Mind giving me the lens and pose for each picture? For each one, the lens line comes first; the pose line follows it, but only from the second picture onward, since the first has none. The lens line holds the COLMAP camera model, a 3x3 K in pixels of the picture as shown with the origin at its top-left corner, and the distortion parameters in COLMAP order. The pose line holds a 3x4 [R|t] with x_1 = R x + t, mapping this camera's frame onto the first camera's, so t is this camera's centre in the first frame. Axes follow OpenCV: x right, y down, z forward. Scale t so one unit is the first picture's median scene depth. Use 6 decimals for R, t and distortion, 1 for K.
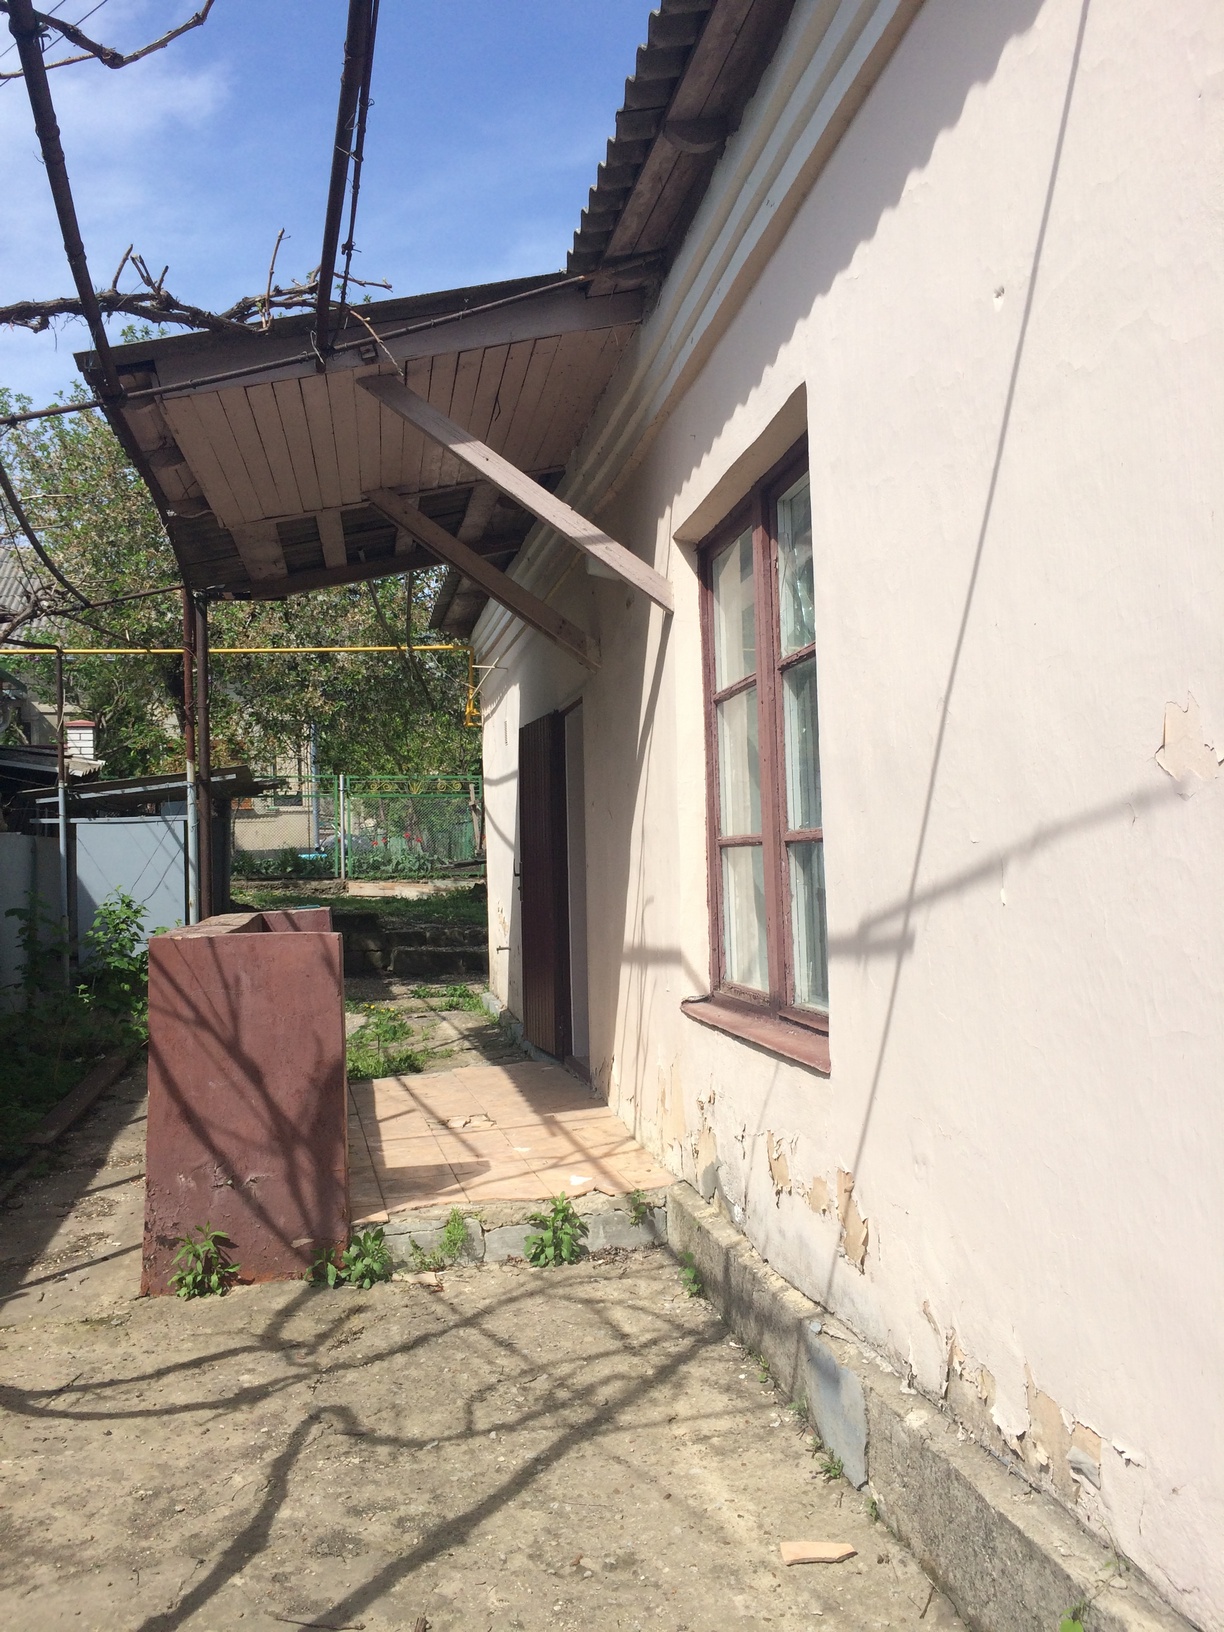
lens RADIAL K [[1399.5, 0, 605.8], [0, 1399.5, 833.4], [0, 0, 1]] dist [0.082373, -0.112645]
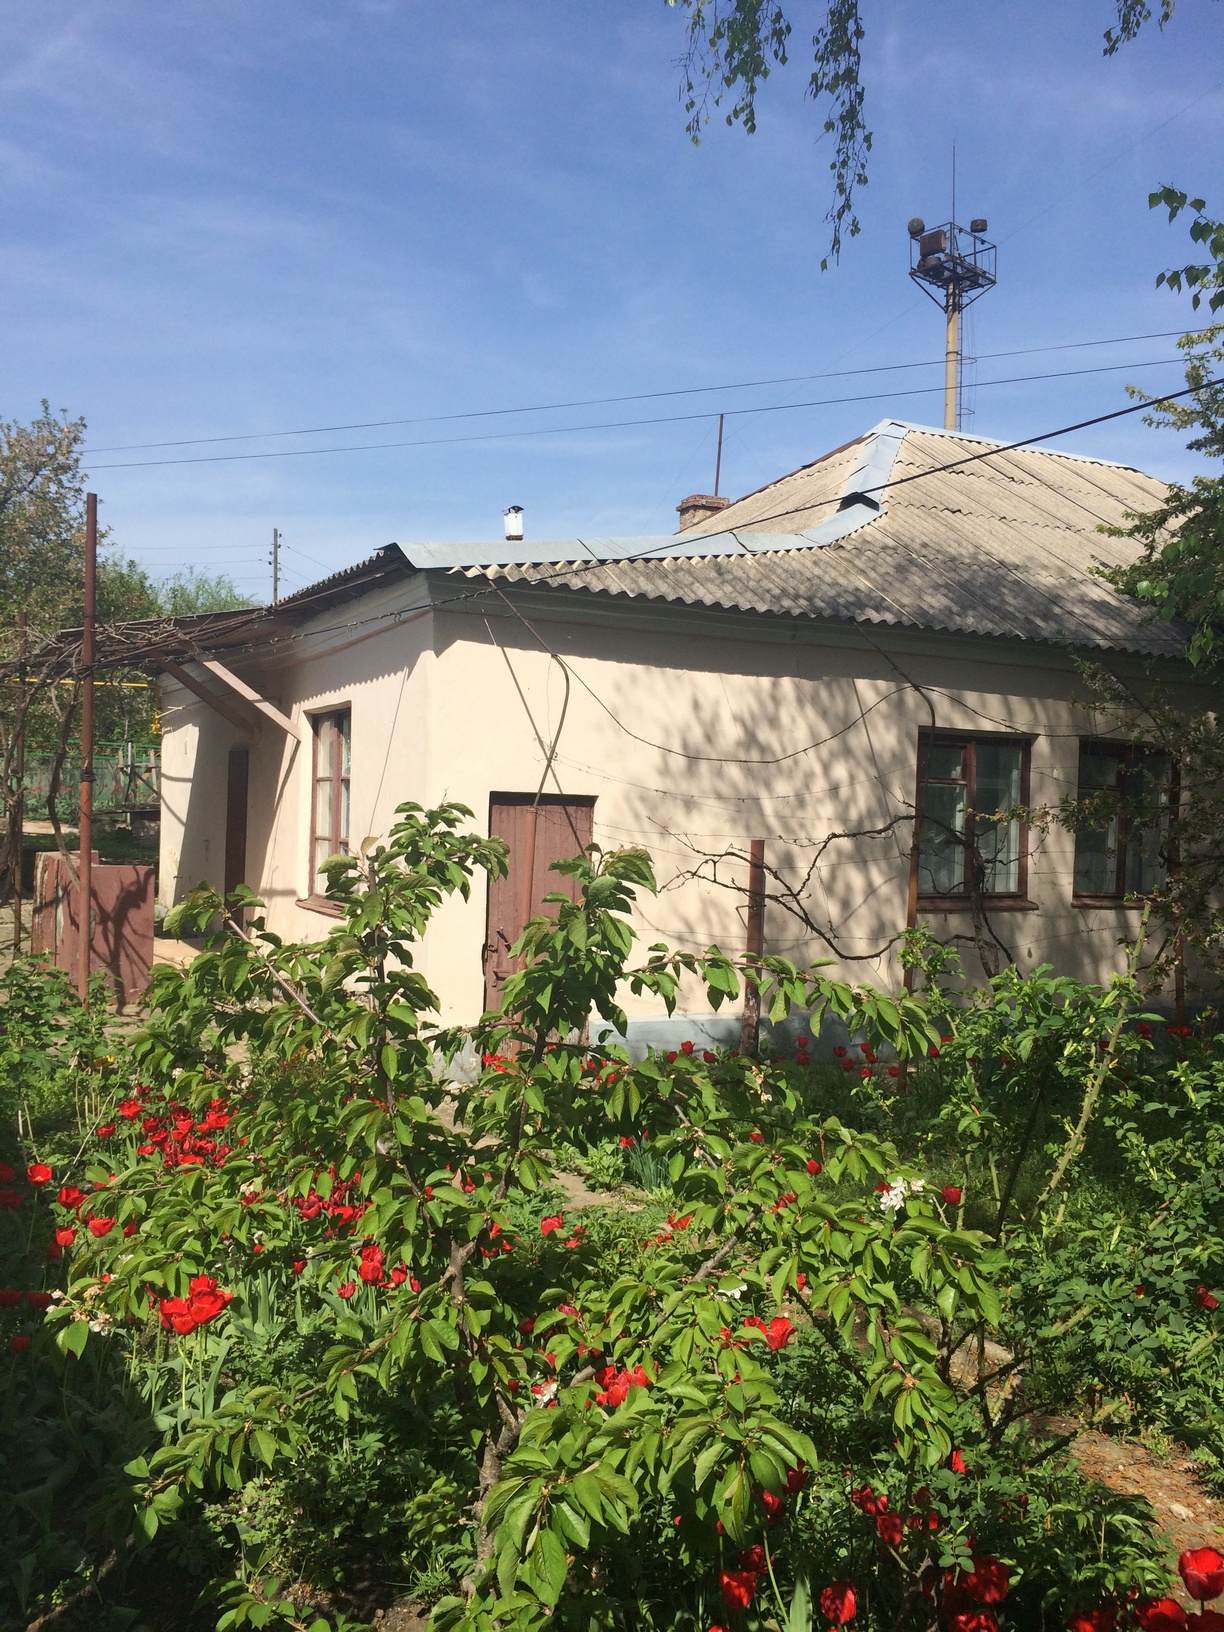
lens RADIAL K [[1399.5, 0, 605.8], [0, 1399.5, 833.4], [0, 0, 1]] dist [0.082373, -0.112645]
pose [[0.961242, 0.034893, 0.273488, -0.100084], [-0.041243, 0.998996, 0.017504, -0.064515], [-0.272603, -0.028105, 0.961716, -1.431654]]
